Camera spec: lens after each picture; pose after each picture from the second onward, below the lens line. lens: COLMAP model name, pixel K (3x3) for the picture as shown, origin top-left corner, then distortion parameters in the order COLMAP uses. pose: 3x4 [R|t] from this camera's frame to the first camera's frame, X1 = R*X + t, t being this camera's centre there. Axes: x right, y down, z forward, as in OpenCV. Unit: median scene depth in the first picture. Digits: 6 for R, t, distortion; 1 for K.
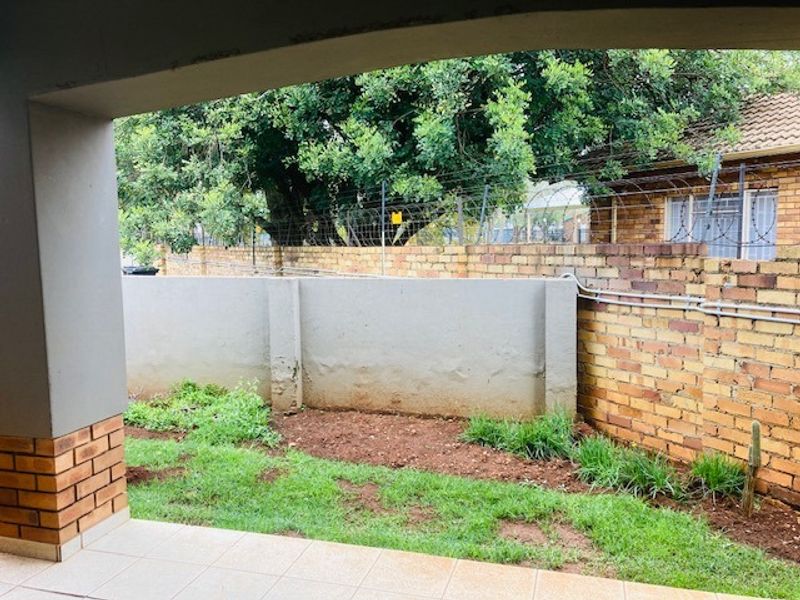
lens RADIAL K [[647.4, 0, 403.9], [0, 647.4, 300.4], [0, 0, 1]] dist [0.030071, -0.033169]
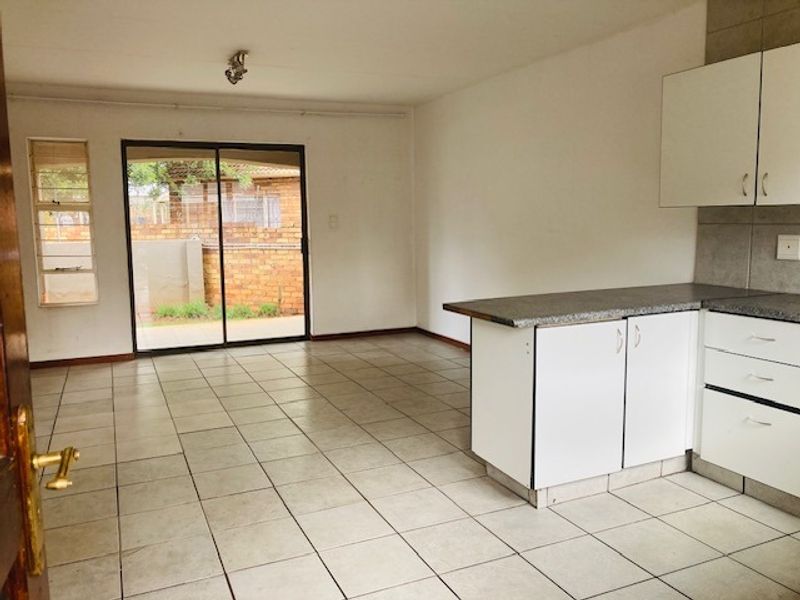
lens RADIAL K [[647.4, 0, 380.4], [0, 647.4, 289.6], [0, 0, 1]] dist [0.030071, -0.033169]
pose [[0.783963, -0.066579, 0.617227, -0.712012], [0.065450, 0.997556, 0.024474, 0.140734], [-0.617348, 0.021210, 0.786404, -1.237357]]
